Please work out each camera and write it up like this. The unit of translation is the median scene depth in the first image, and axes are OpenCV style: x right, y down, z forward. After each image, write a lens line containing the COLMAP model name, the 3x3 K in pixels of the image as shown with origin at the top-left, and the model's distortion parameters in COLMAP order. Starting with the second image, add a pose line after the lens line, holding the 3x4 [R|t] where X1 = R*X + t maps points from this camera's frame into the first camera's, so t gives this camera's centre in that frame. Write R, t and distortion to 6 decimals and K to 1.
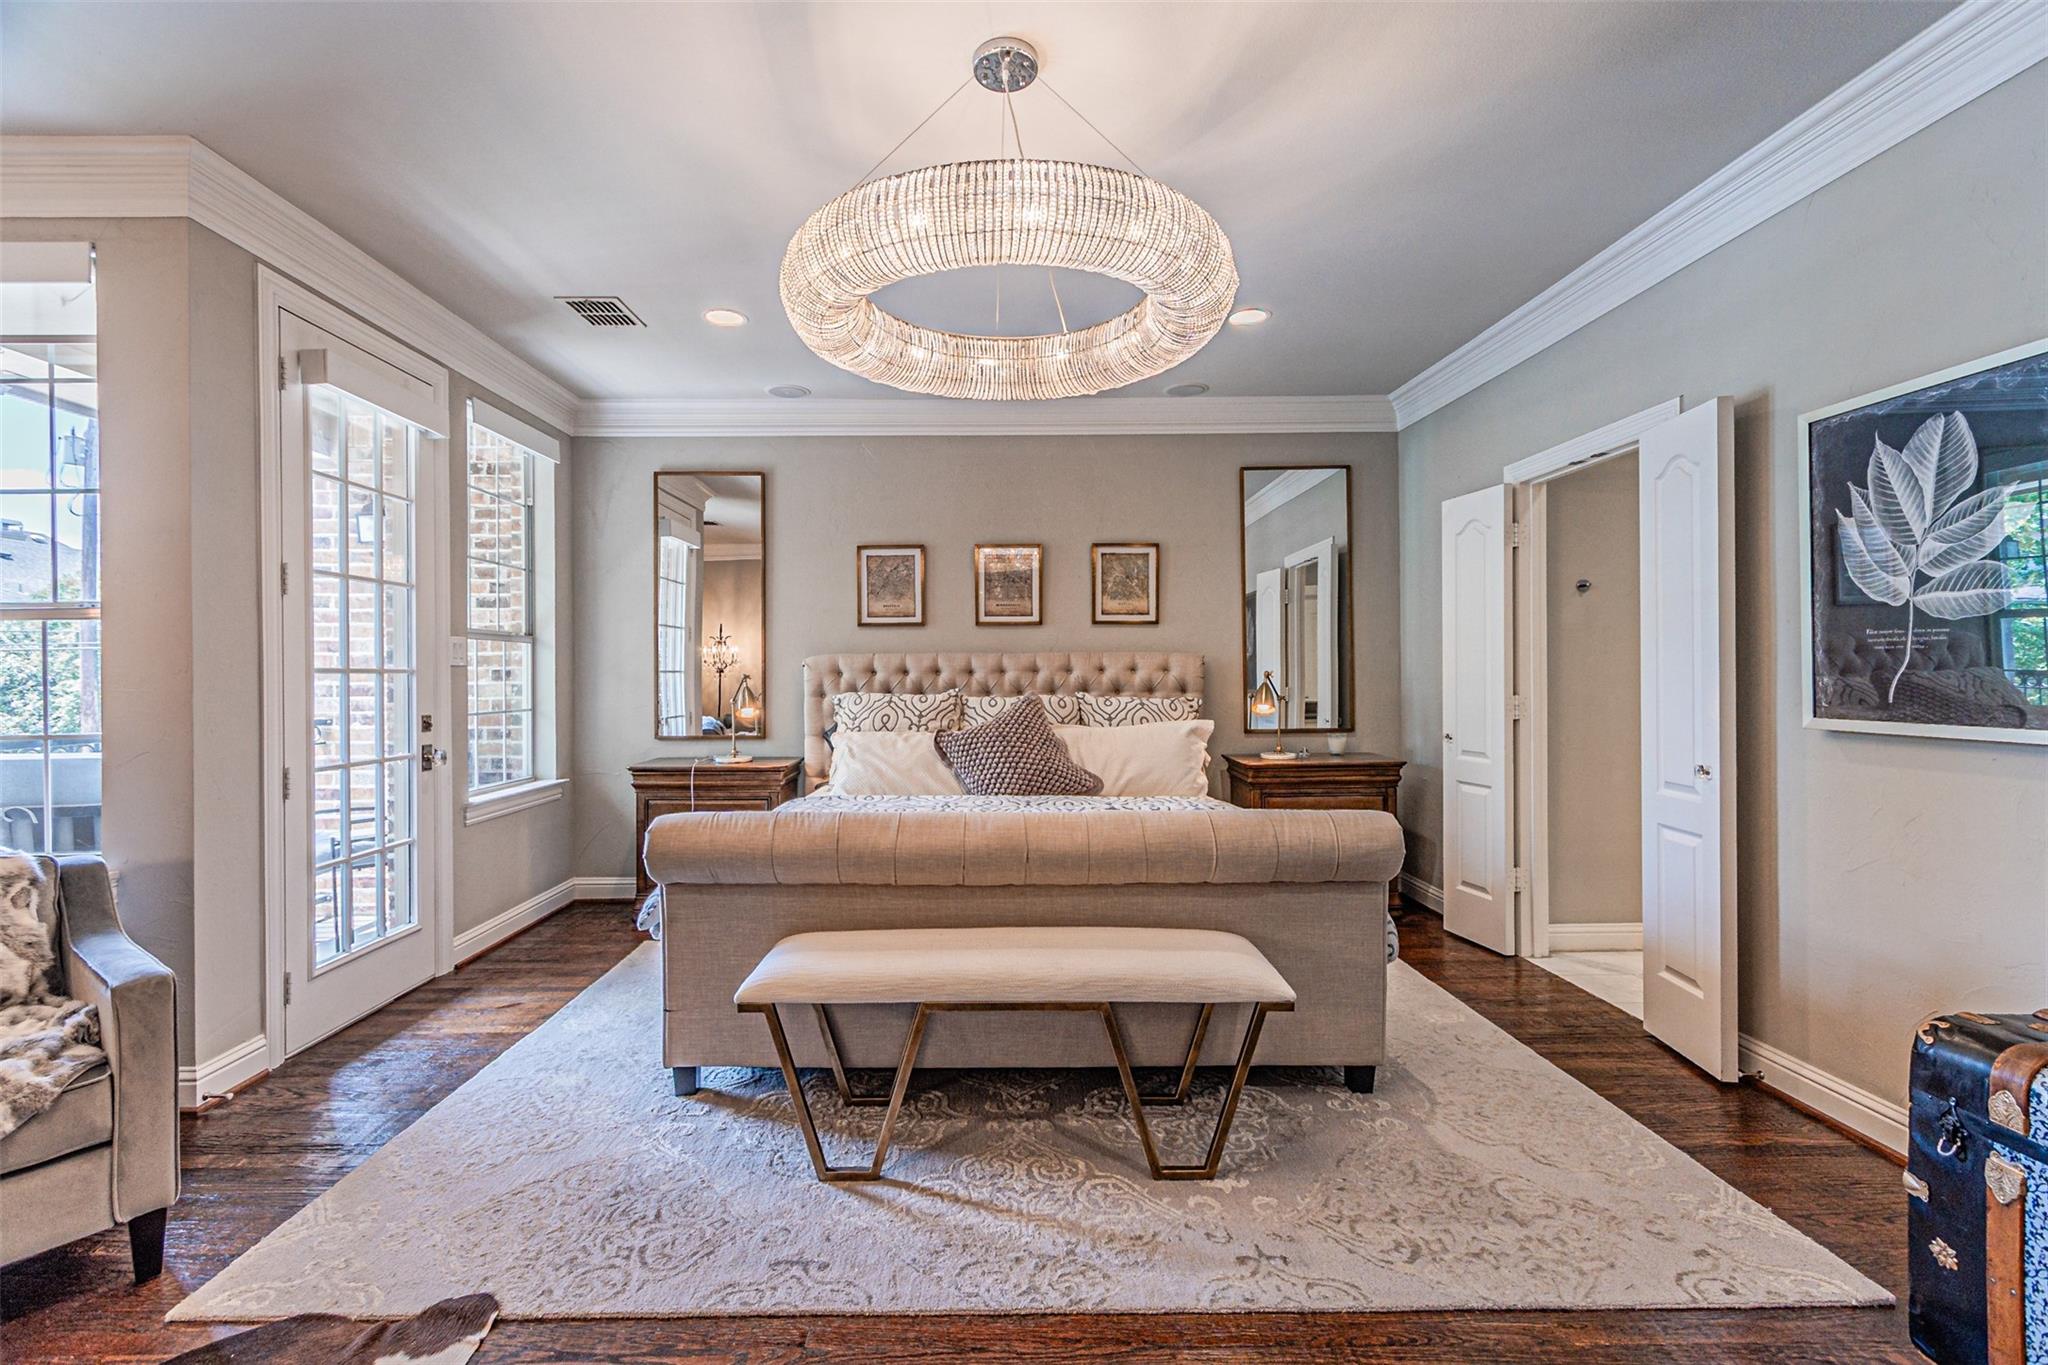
lens RADIAL K [[901.5, 0, 1018.6], [0, 901.5, 674.5], [0, 0, 1]] dist [0.001123, 0.000317]
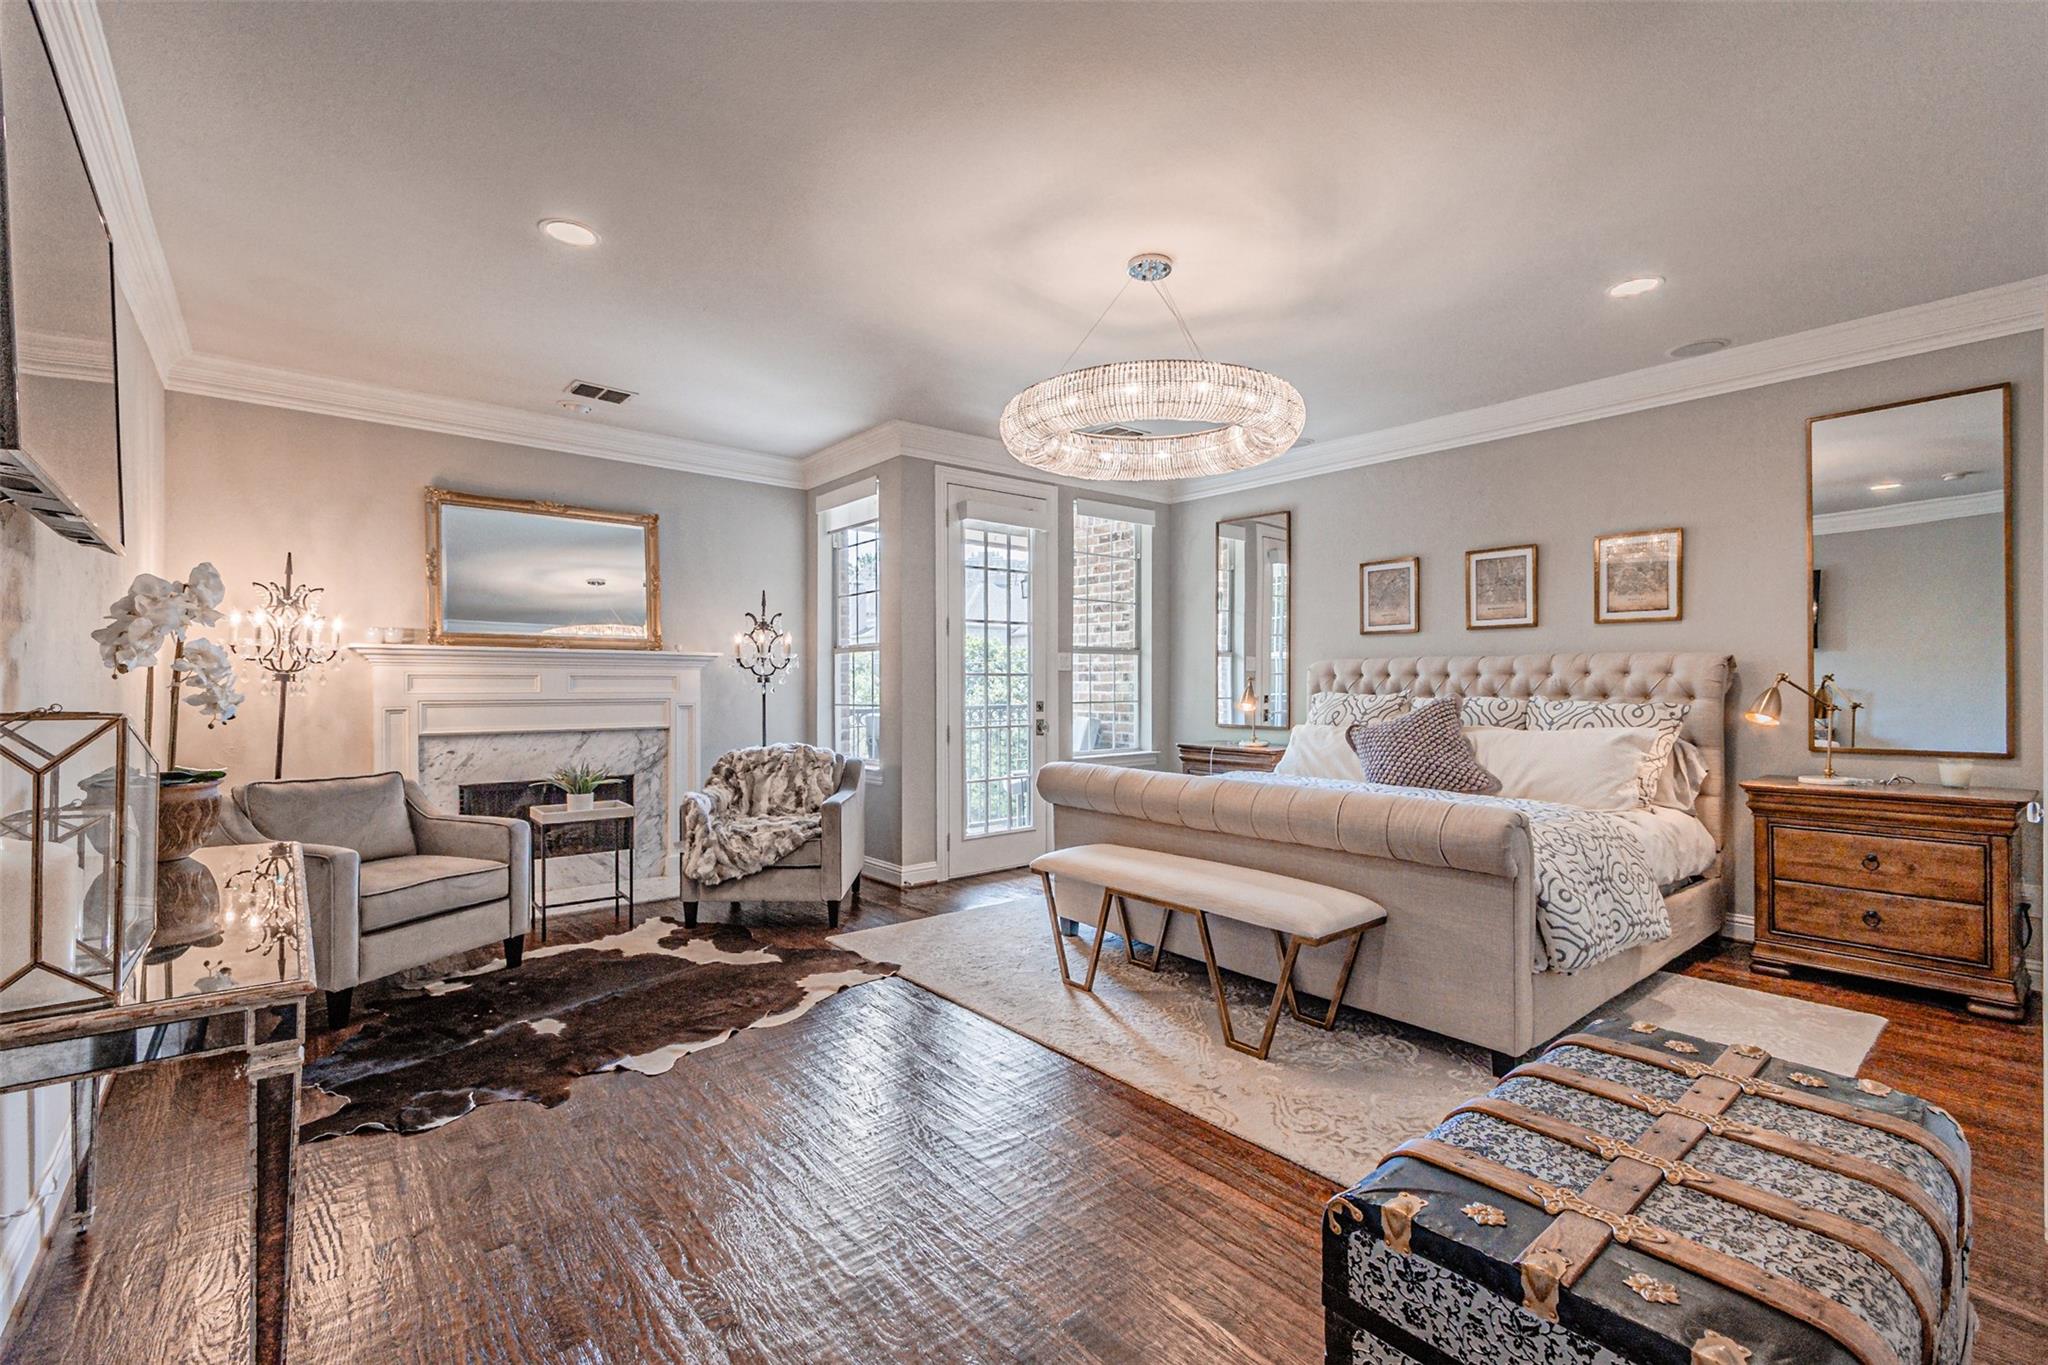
lens RADIAL K [[901.5, 0, 1036.0], [0, 901.5, 680.3], [0, 0, 1]] dist [0.001123, 0.000317]
pose [[0.639794, 0.004526, -0.768533, 0.534367], [-0.001919, 0.999989, 0.004292, -0.000147], [0.768544, -0.001271, 0.639795, -0.050910]]
